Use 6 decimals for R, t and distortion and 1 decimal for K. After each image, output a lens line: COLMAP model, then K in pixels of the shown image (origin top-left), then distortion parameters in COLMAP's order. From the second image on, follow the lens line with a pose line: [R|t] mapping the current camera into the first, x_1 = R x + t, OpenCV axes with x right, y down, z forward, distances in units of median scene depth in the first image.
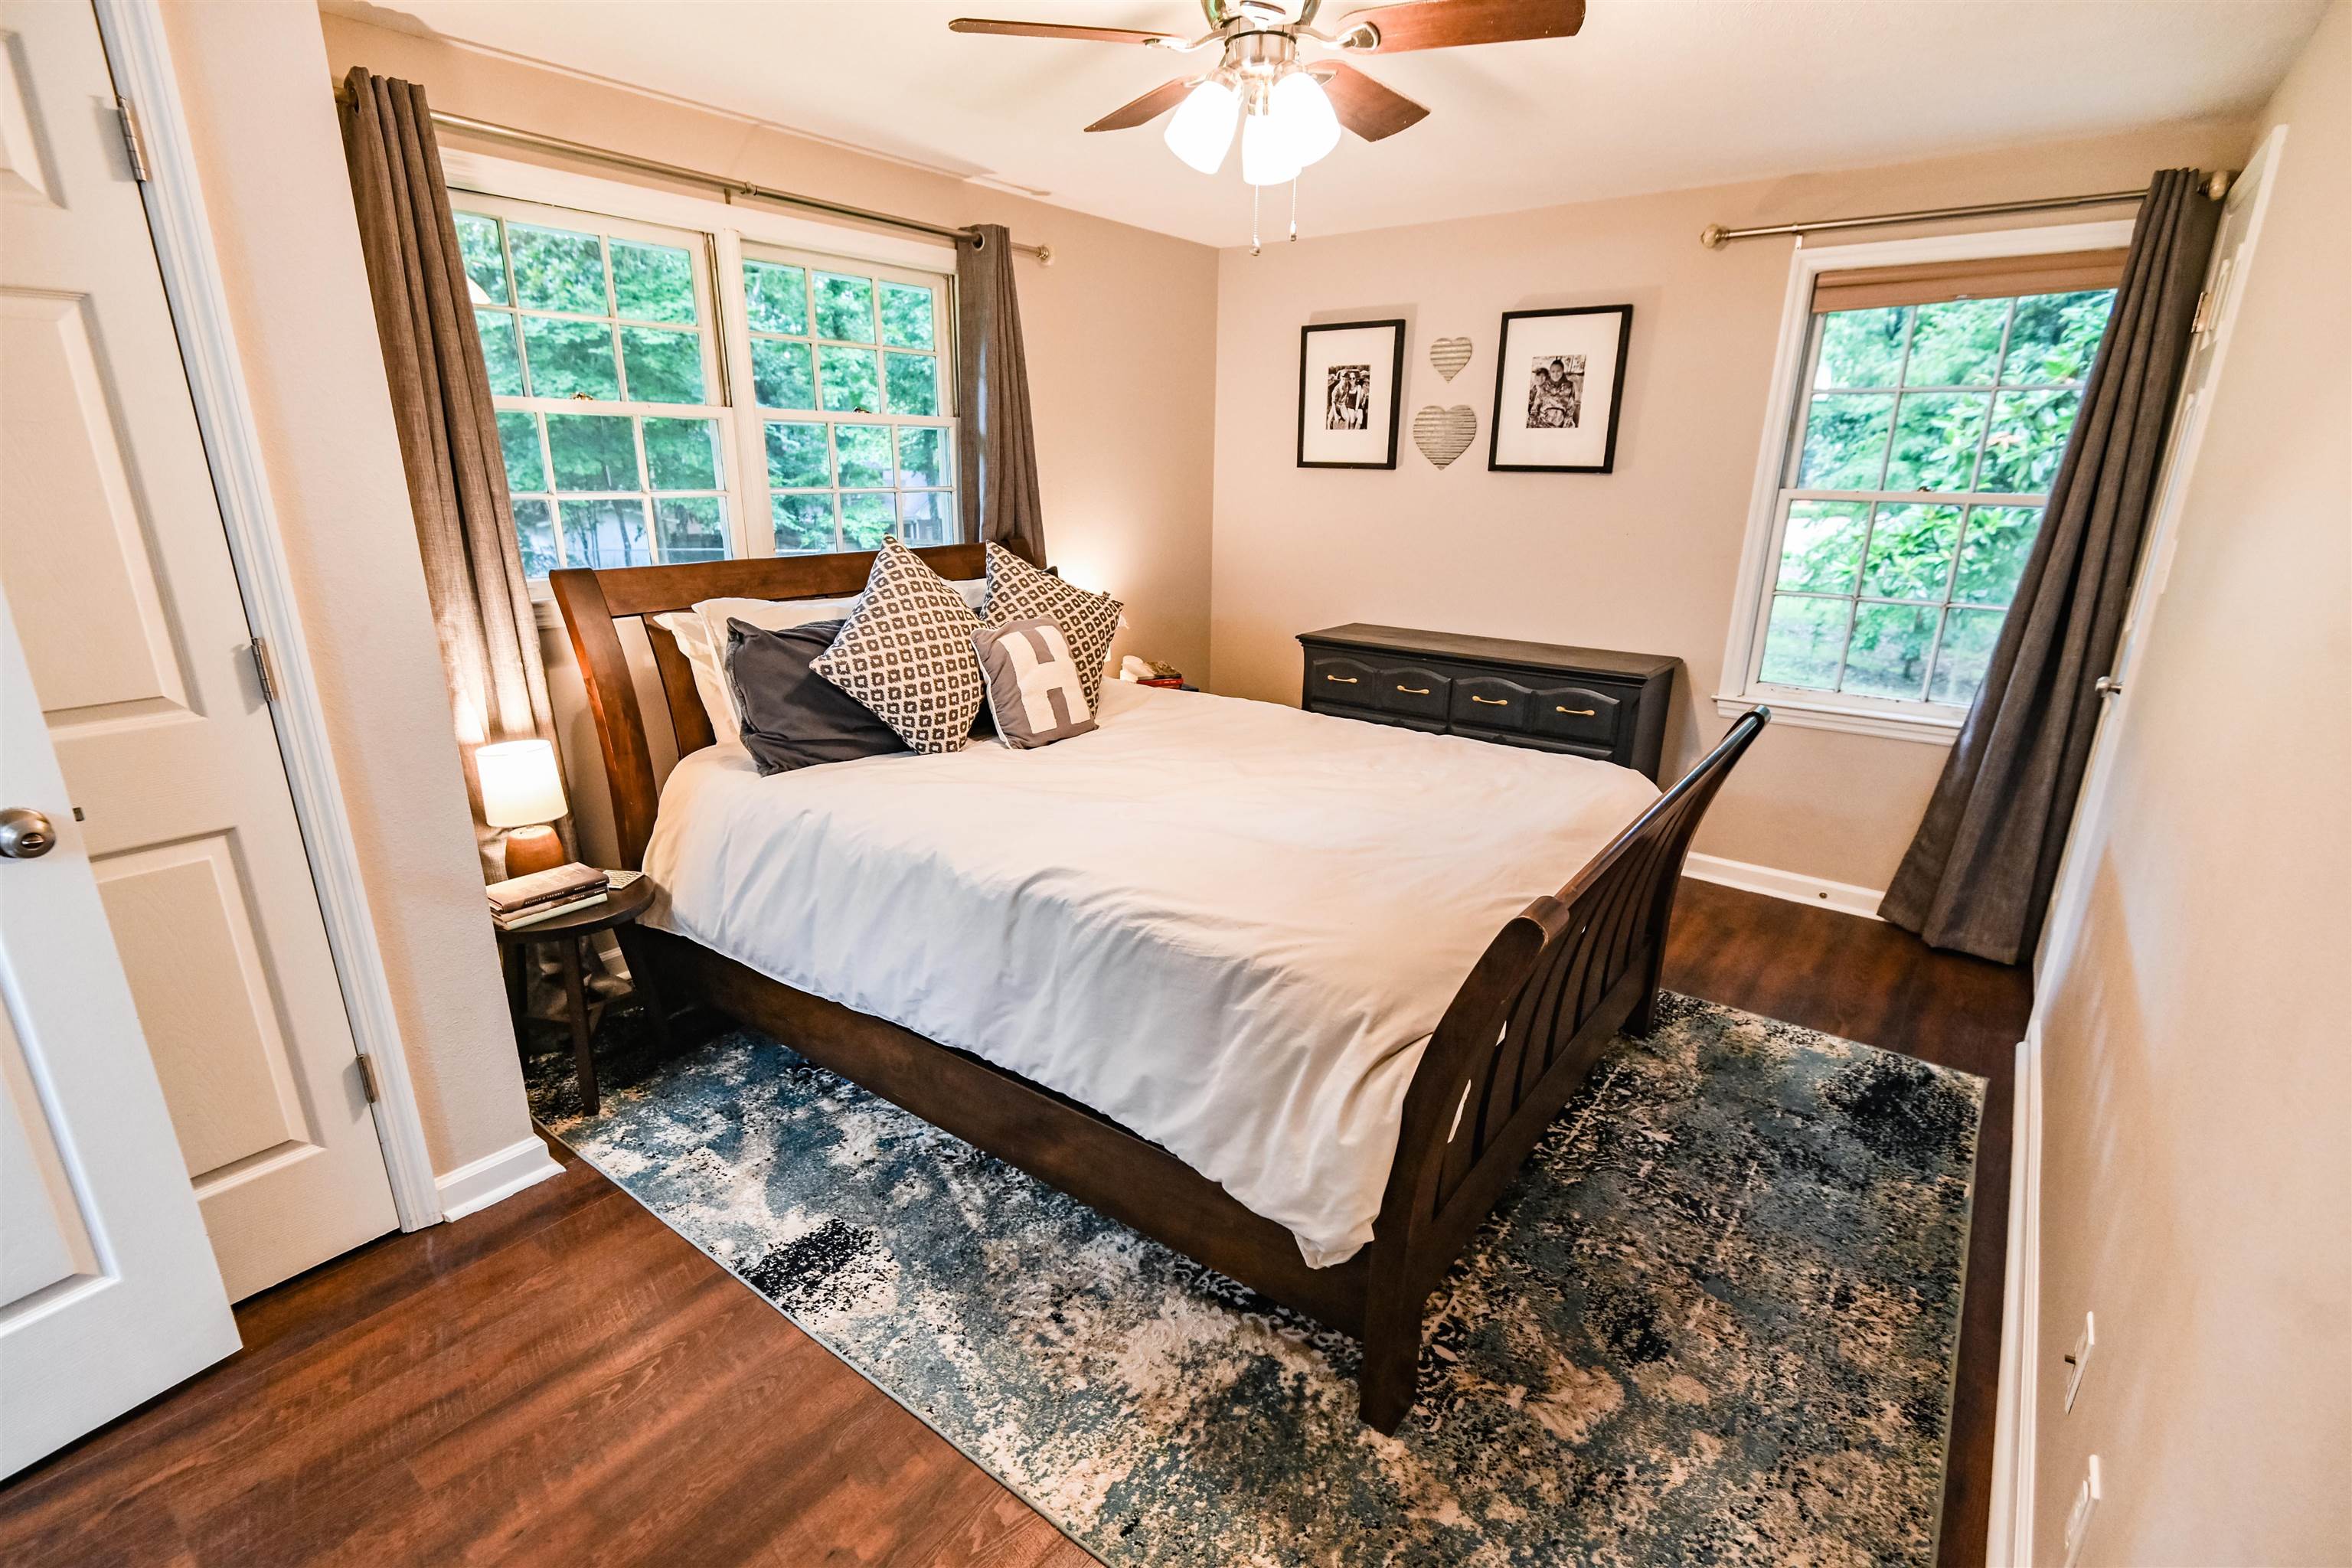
lens RADIAL K [[1082.6, 0, 1165.5], [0, 1082.6, 788.7], [0, 0, 1]] dist [-0.004381, -0.000059]
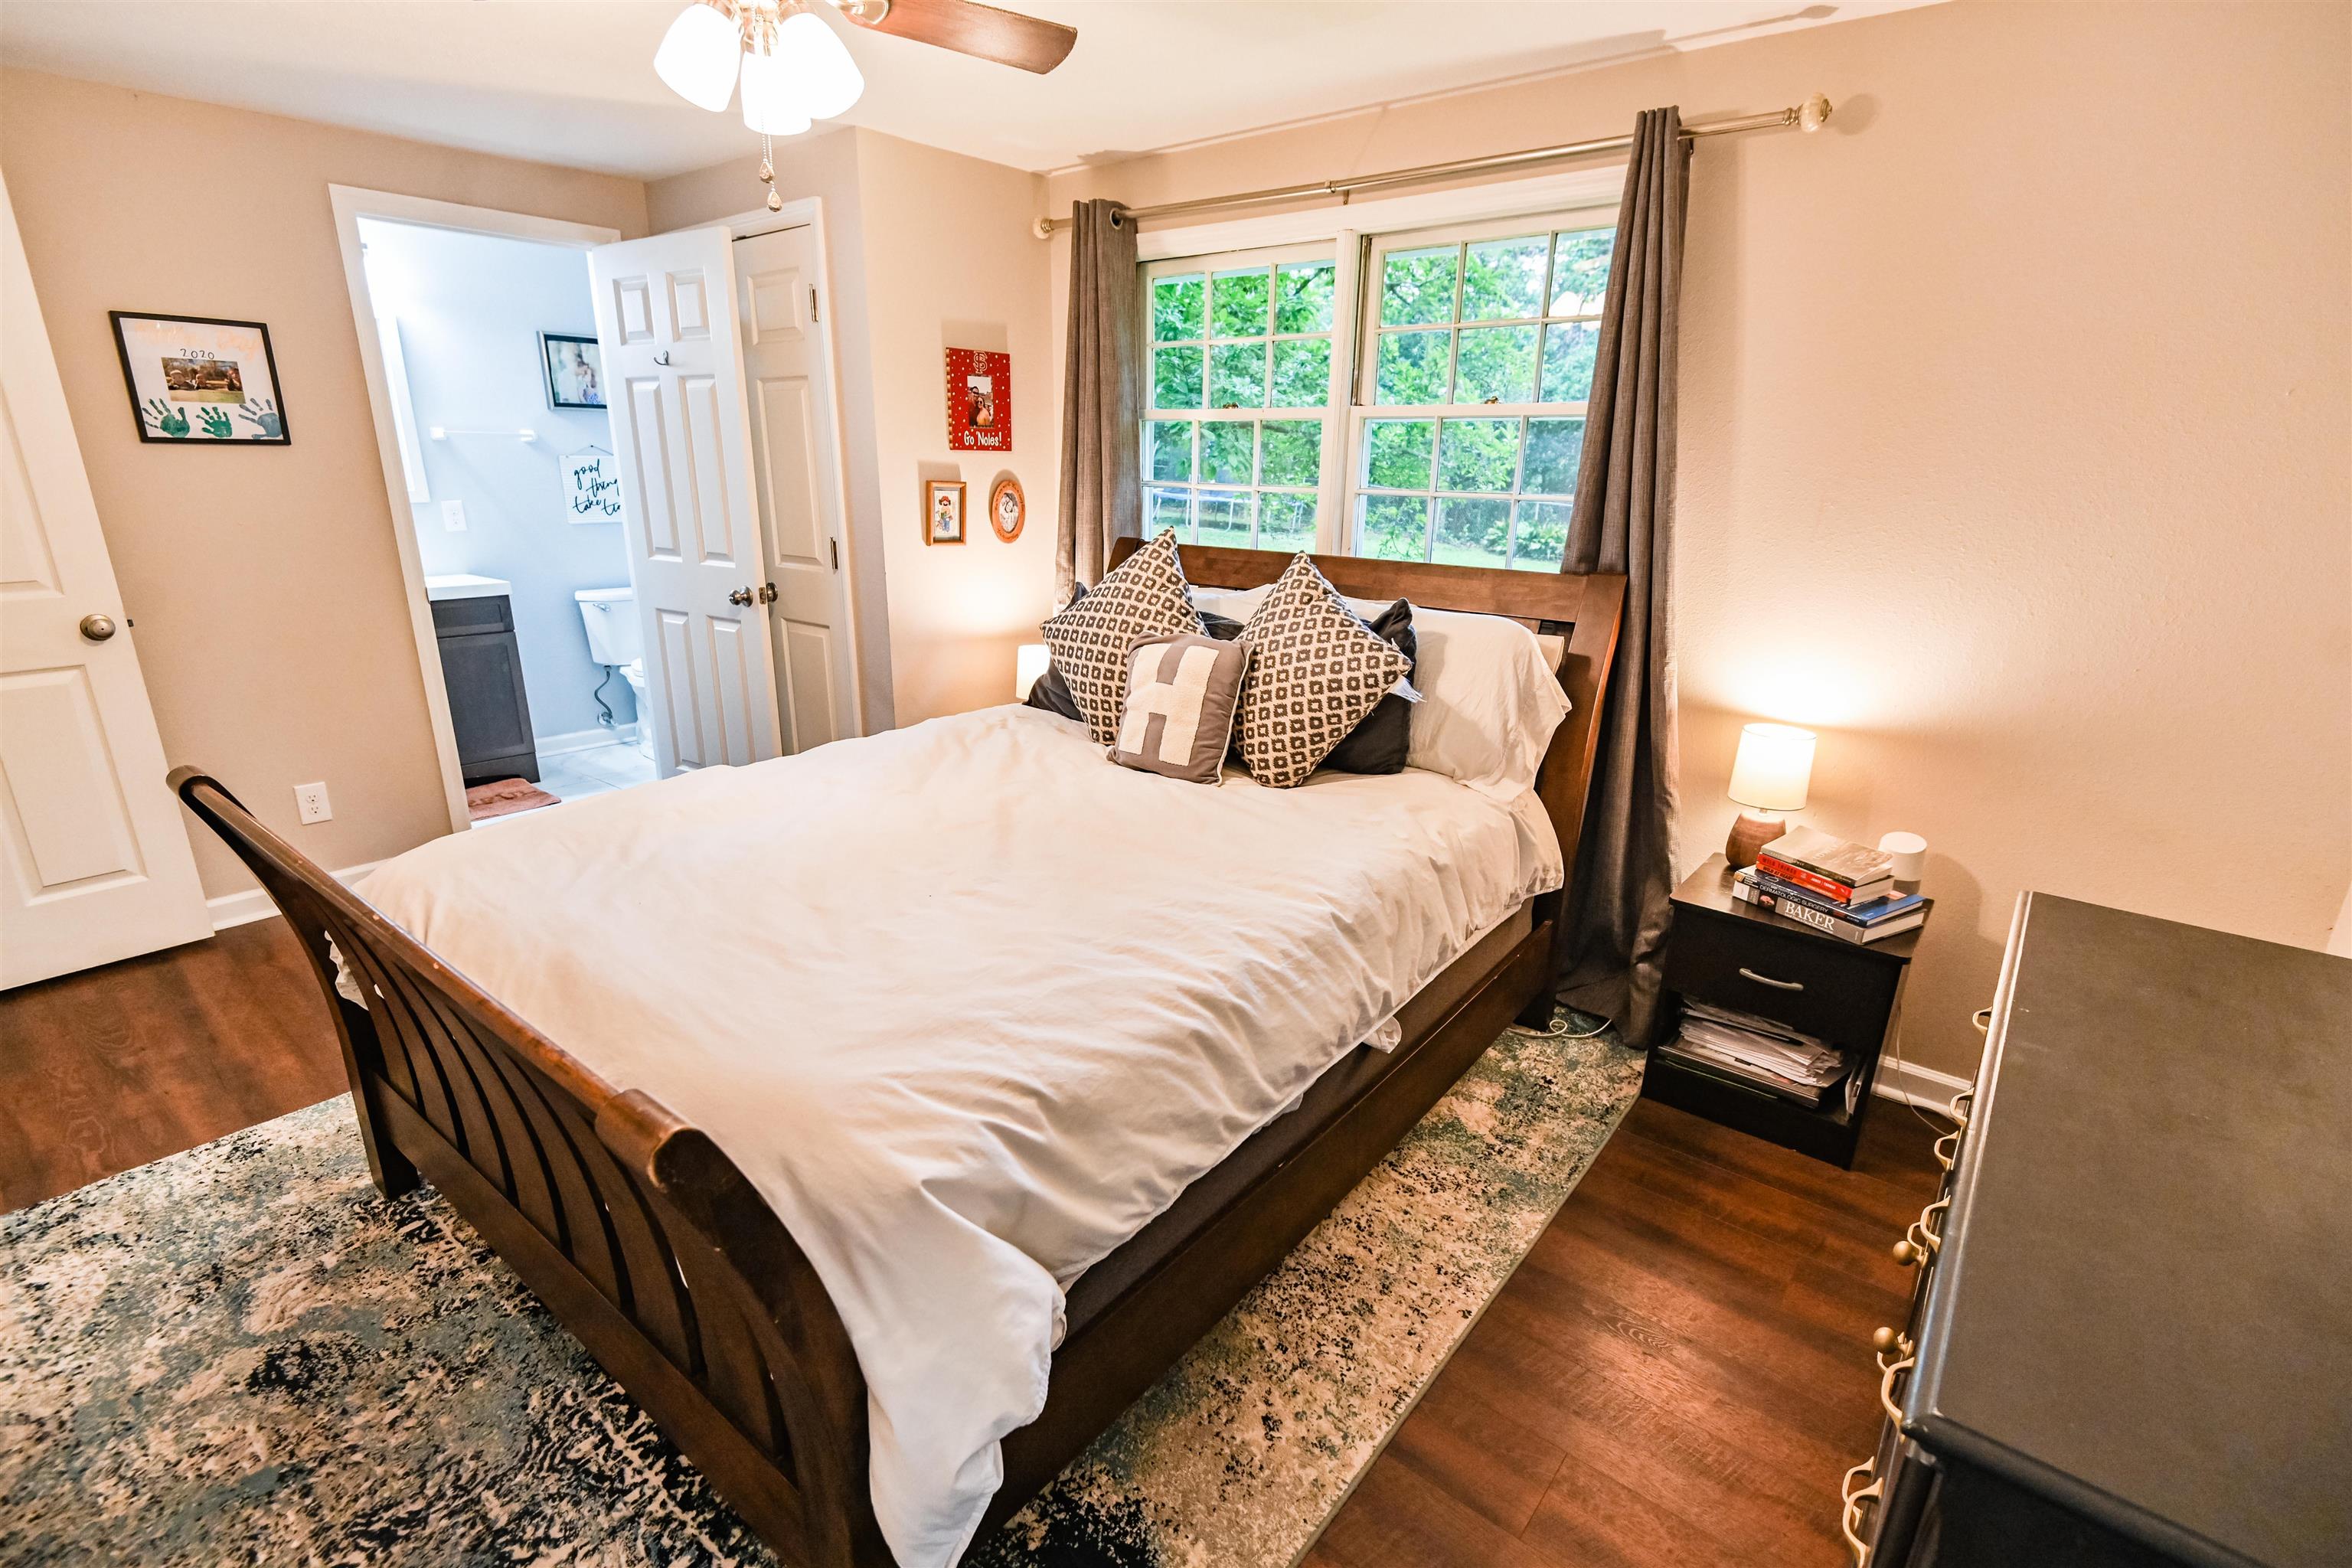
lens RADIAL K [[1082.6, 0, 1163.2], [0, 1082.6, 793.9], [0, 0, 1]] dist [-0.004381, -0.000059]
pose [[-0.025341, 0.287981, -0.957301, 1.135744], [-0.312259, 0.907413, 0.281240, -0.427453], [0.949659, 0.306053, 0.066930, 1.467628]]
